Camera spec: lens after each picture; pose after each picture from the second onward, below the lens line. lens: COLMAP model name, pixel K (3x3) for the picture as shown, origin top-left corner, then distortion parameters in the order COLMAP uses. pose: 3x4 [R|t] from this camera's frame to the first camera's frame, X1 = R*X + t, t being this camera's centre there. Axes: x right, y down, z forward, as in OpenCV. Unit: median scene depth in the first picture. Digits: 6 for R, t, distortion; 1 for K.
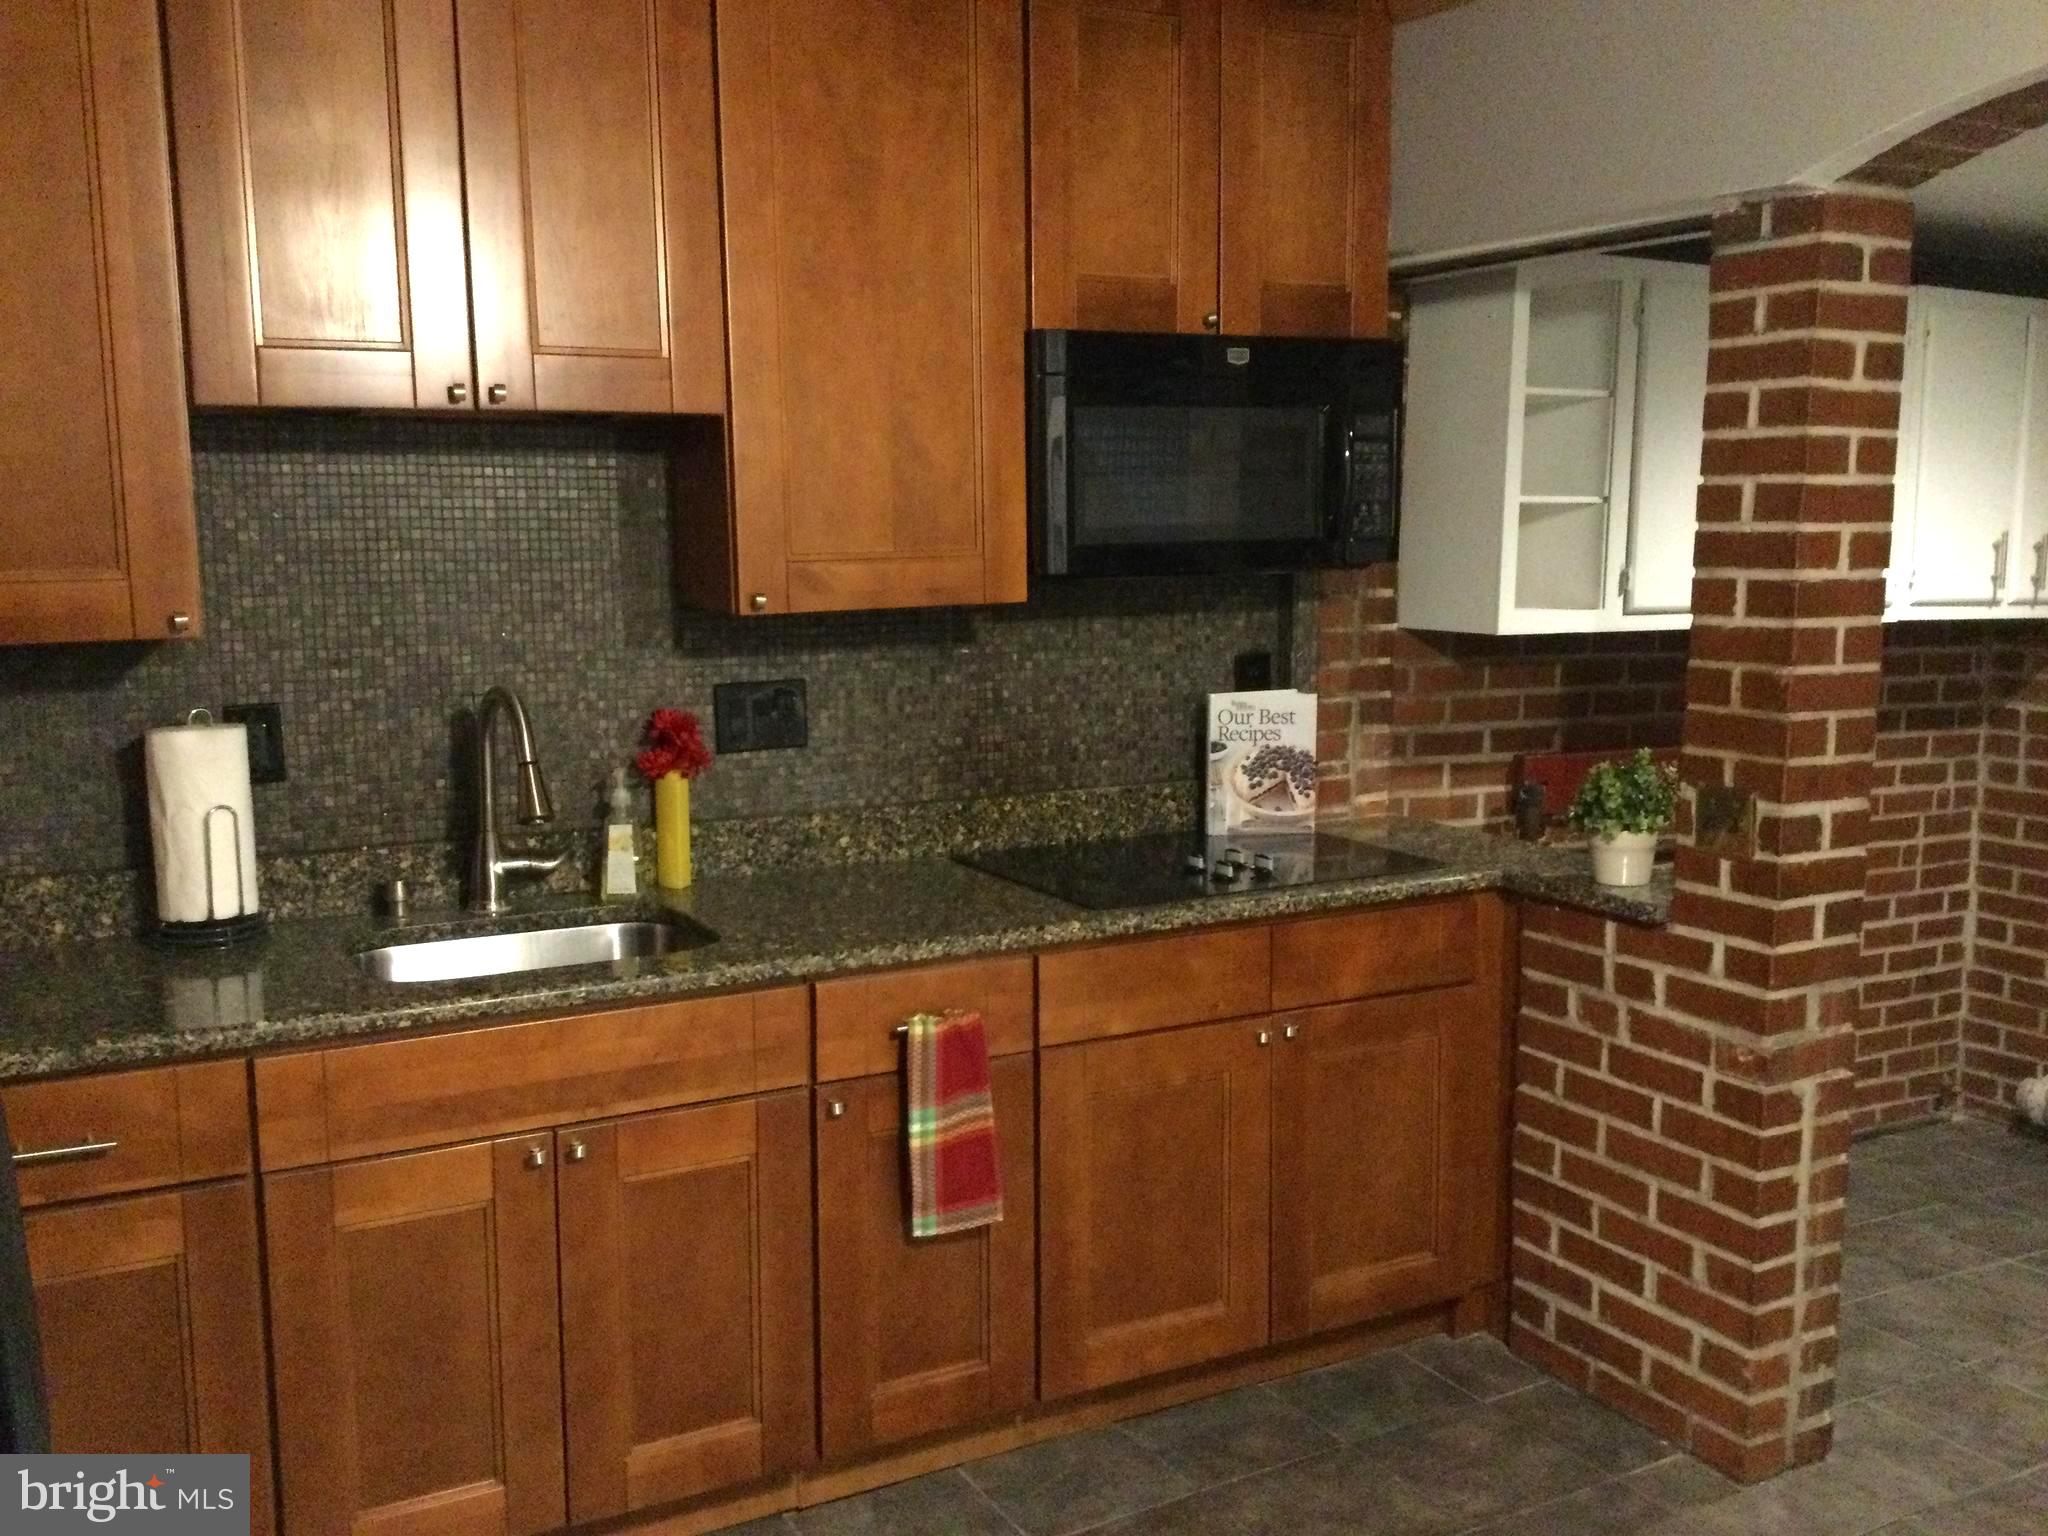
lens RADIAL K [[1832.8, 0, 1011.9], [0, 1832.8, 775.7], [0, 0, 1]] dist [0.110652, -0.216541]
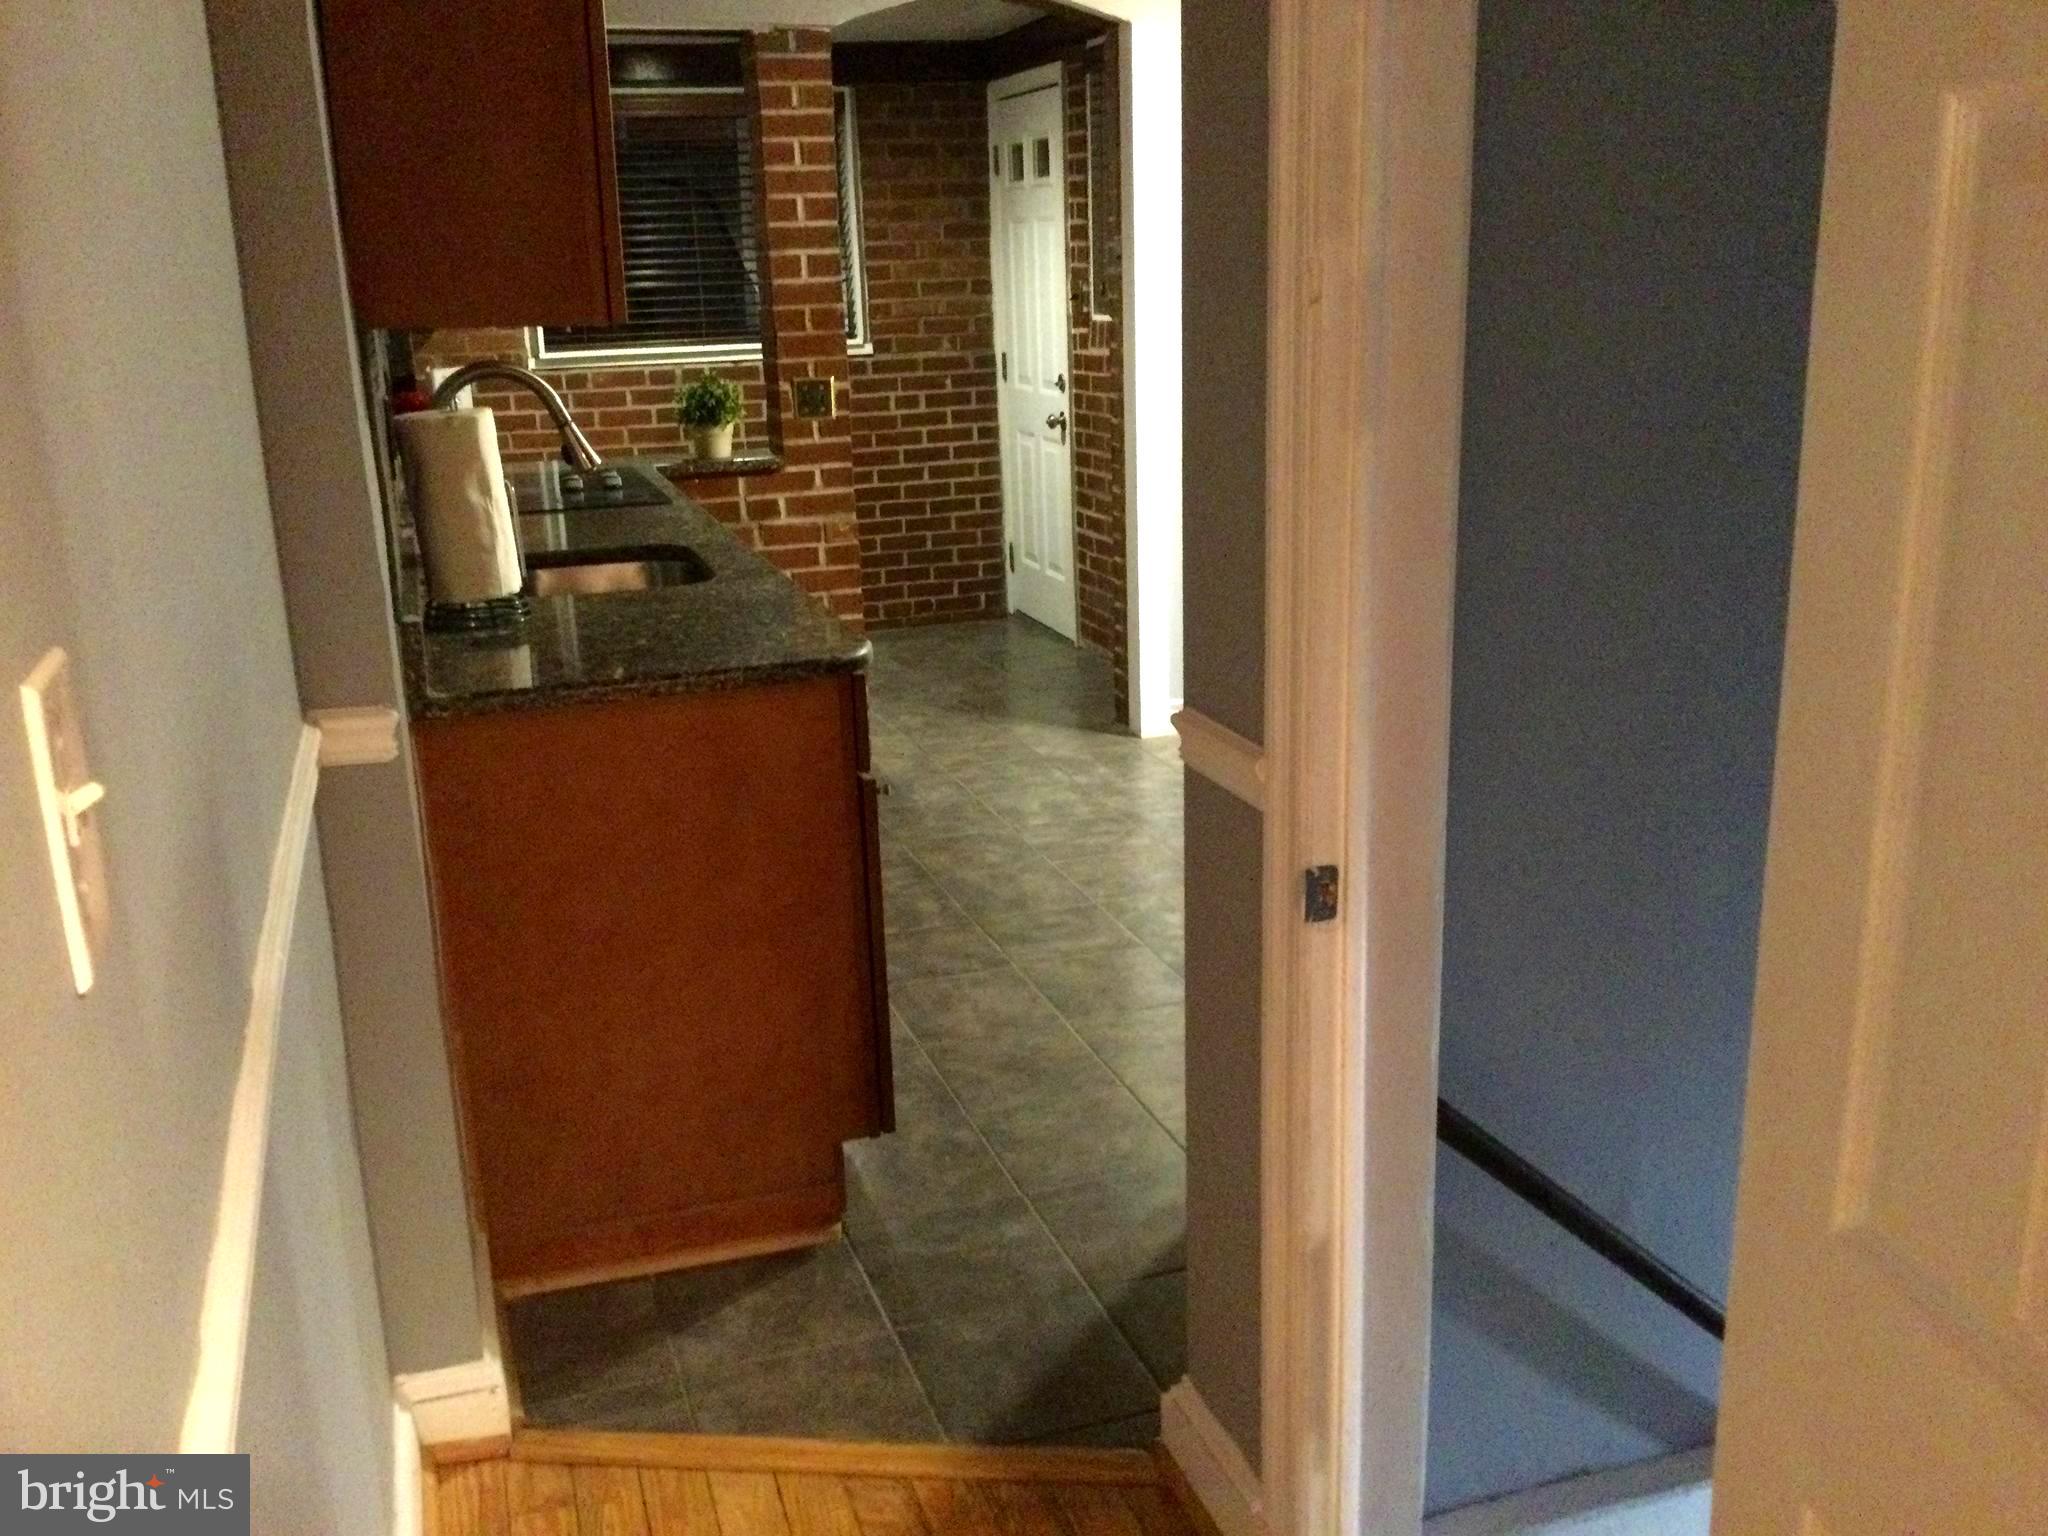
lens RADIAL K [[1832.8, 0, 1011.3], [0, 1832.8, 783.4], [0, 0, 1]] dist [0.110652, -0.216541]
pose [[0.181520, -0.280653, 0.942489, -1.222045], [0.170563, 0.952870, 0.250894, -0.030935], [-0.968483, 0.115211, 0.220834, 0.429418]]
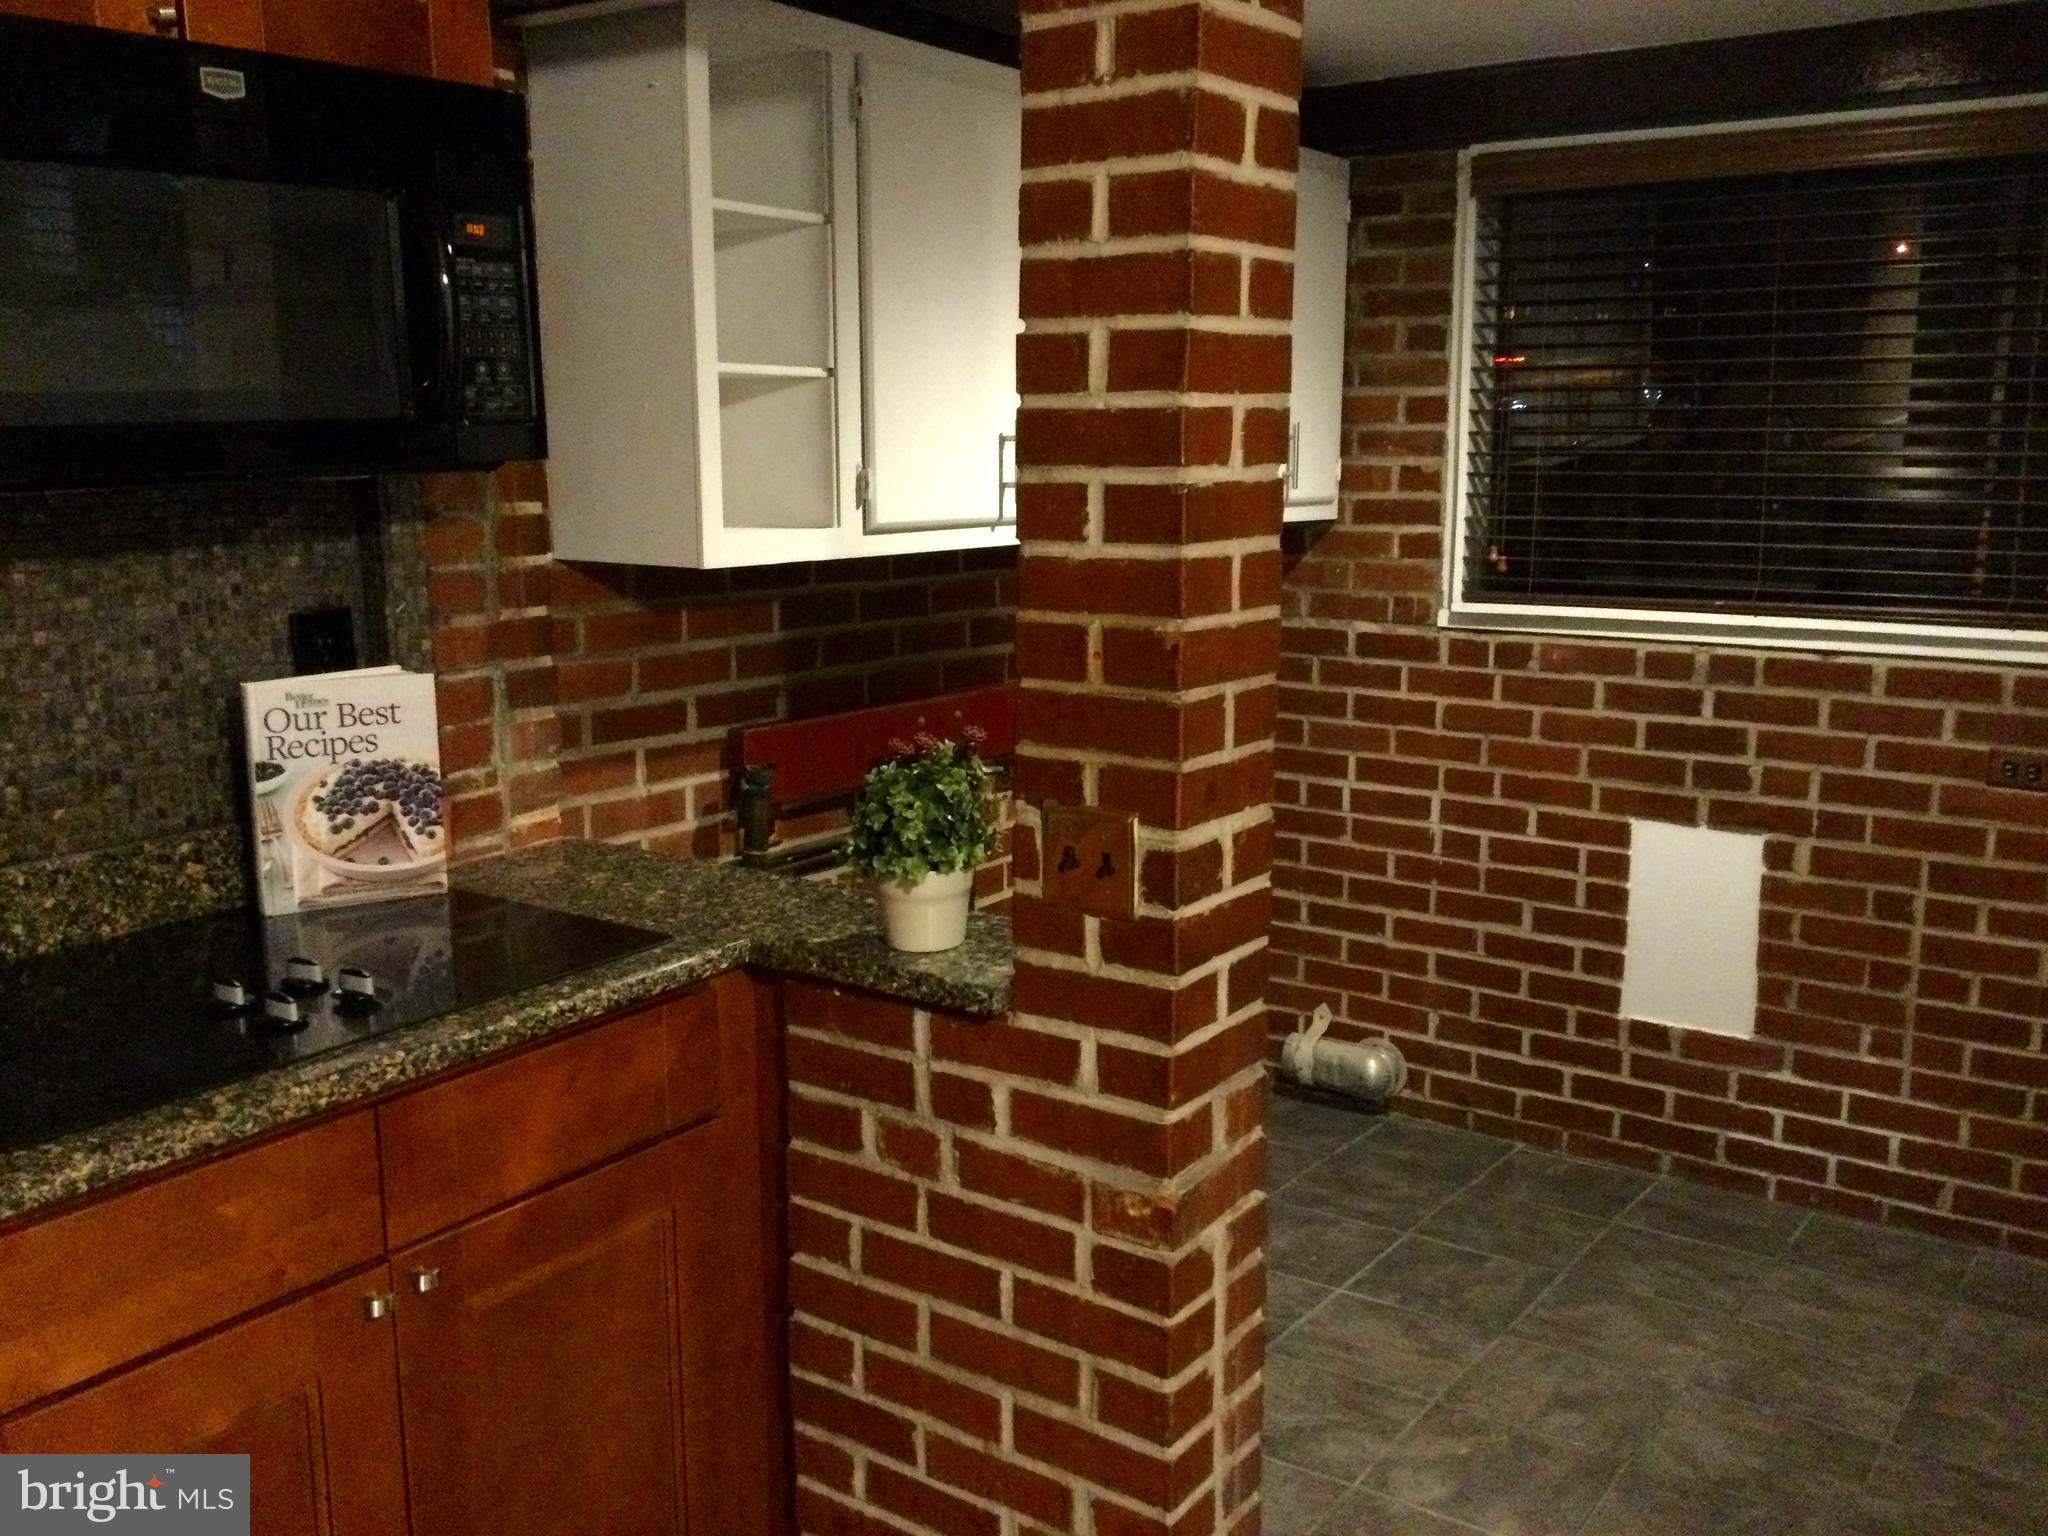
lens RADIAL K [[1832.8, 0, 1029.8], [0, 1832.8, 778.4], [0, 0, 1]] dist [0.110652, -0.216541]
pose [[0.894591, -0.085287, 0.438671, 0.077904], [0.062349, 0.995839, 0.066463, -0.043277], [-0.442514, -0.032107, 0.896187, 0.393772]]
